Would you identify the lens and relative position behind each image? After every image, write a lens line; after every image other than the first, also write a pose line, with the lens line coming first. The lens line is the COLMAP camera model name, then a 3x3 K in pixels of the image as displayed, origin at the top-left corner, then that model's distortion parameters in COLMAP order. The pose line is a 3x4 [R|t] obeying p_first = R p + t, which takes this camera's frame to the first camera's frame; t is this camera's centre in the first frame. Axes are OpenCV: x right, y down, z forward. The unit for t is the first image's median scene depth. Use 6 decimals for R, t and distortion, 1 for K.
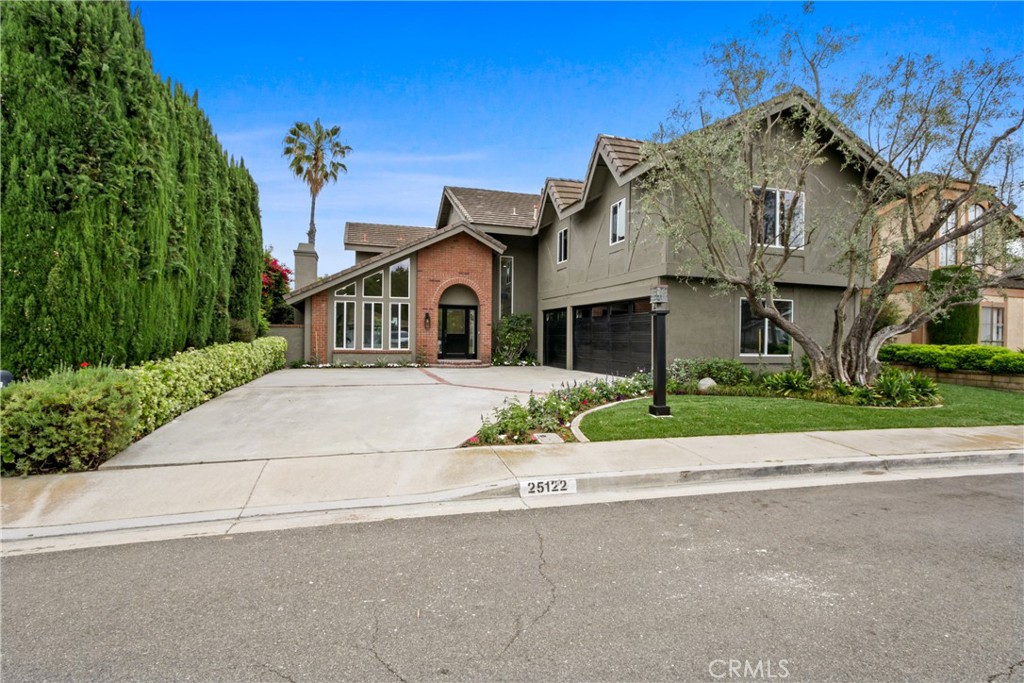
lens RADIAL K [[468.3, 0, 510.0], [0, 468.3, 345.1], [0, 0, 1]] dist [-0.020322, 0.003880]
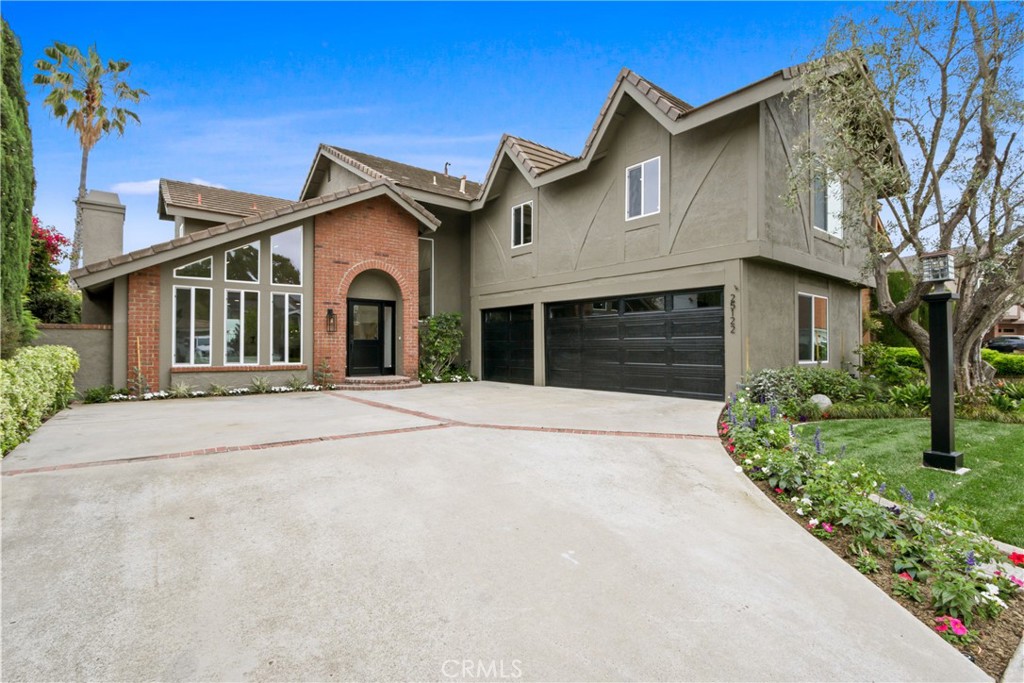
lens RADIAL K [[468.3, 0, 504.7], [0, 468.3, 345.4], [0, 0, 1]] dist [-0.020322, 0.003880]
pose [[0.933770, -0.009180, 0.357756, -0.196880], [0.015148, 0.999789, -0.013885, -0.003519], [-0.357553, 0.018384, 0.933712, 0.302064]]
